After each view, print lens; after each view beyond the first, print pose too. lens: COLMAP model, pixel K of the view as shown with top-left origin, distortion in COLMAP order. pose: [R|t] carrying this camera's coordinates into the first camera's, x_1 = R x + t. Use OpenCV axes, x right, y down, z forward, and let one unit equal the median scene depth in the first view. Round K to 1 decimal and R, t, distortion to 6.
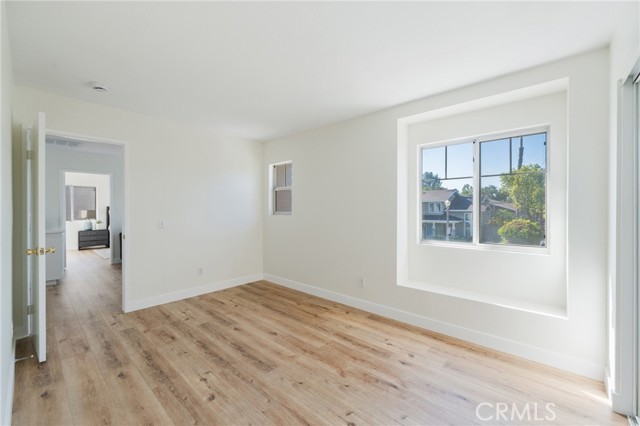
lens RADIAL K [[257.7, 0, 320.0], [0, 257.7, 211.2], [0, 0, 1]] dist [0.000129, -0.000594]
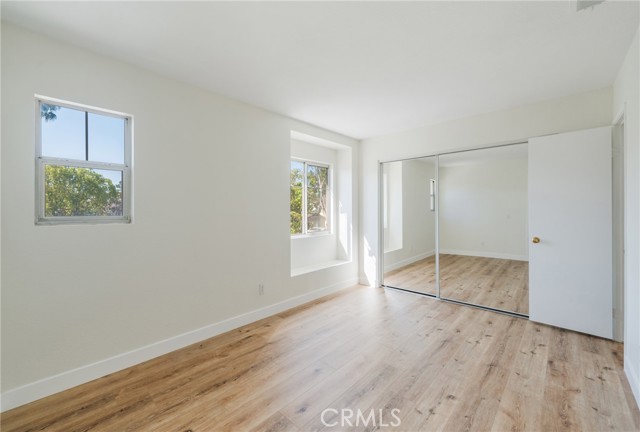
lens RADIAL K [[263.8, 0, 309.2], [0, 263.8, 209.9], [0, 0, 1]] dist [0.001340, 0.000199]
pose [[0.051486, -0.002426, 0.998671, -0.828187], [0.008106, 0.999965, 0.002011, -0.008945], [-0.998641, 0.007991, 0.051504, 0.836963]]
